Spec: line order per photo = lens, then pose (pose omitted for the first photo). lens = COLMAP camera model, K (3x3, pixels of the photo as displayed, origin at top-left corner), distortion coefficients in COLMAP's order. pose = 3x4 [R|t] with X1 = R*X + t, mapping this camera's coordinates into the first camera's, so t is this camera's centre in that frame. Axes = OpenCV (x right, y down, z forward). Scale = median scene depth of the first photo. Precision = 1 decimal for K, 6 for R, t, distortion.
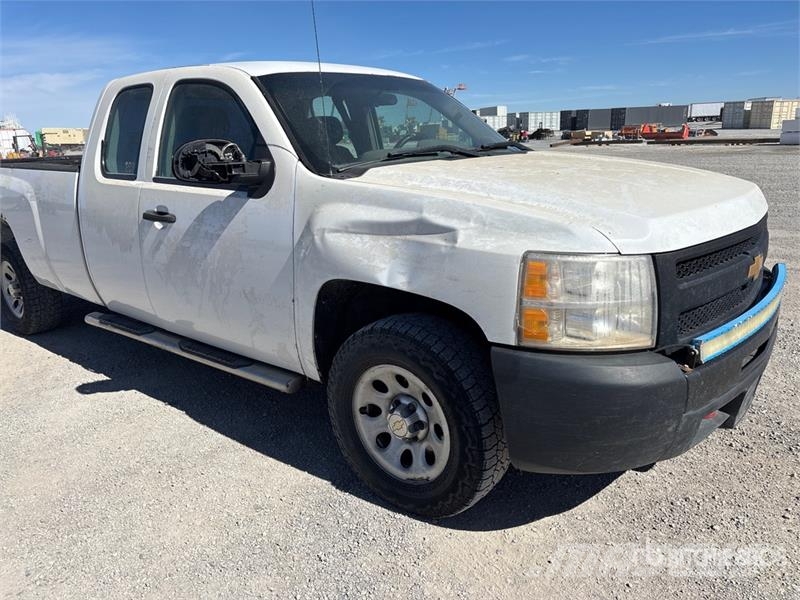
lens RADIAL K [[604.8, 0, 400.5], [0, 604.8, 305.2], [0, 0, 1]] dist [0.048807, -0.059127]
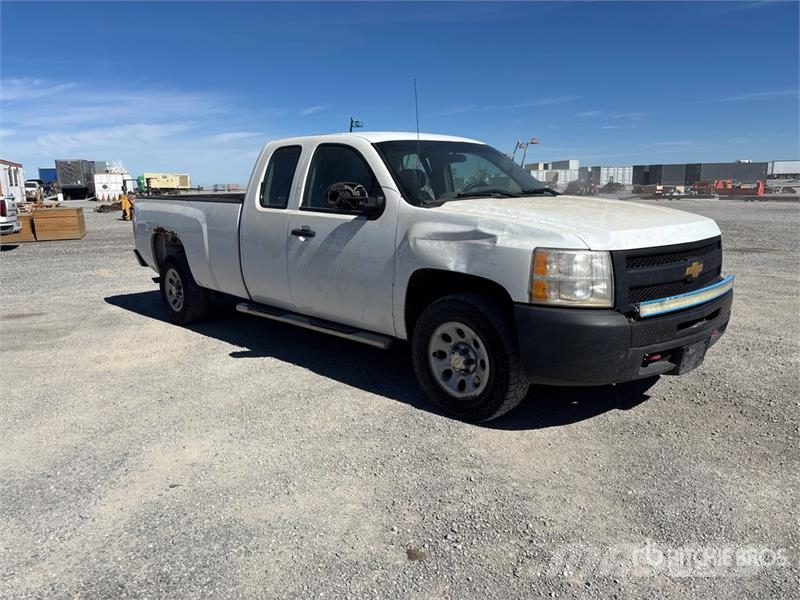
lens RADIAL K [[604.8, 0, 402.4], [0, 604.8, 304.6], [0, 0, 1]] dist [0.048807, -0.059127]
pose [[0.993859, 0.040256, -0.103074, 0.008610], [-0.048304, 0.995875, -0.076813, 0.147437], [0.099557, 0.081320, 0.991703, -0.487820]]
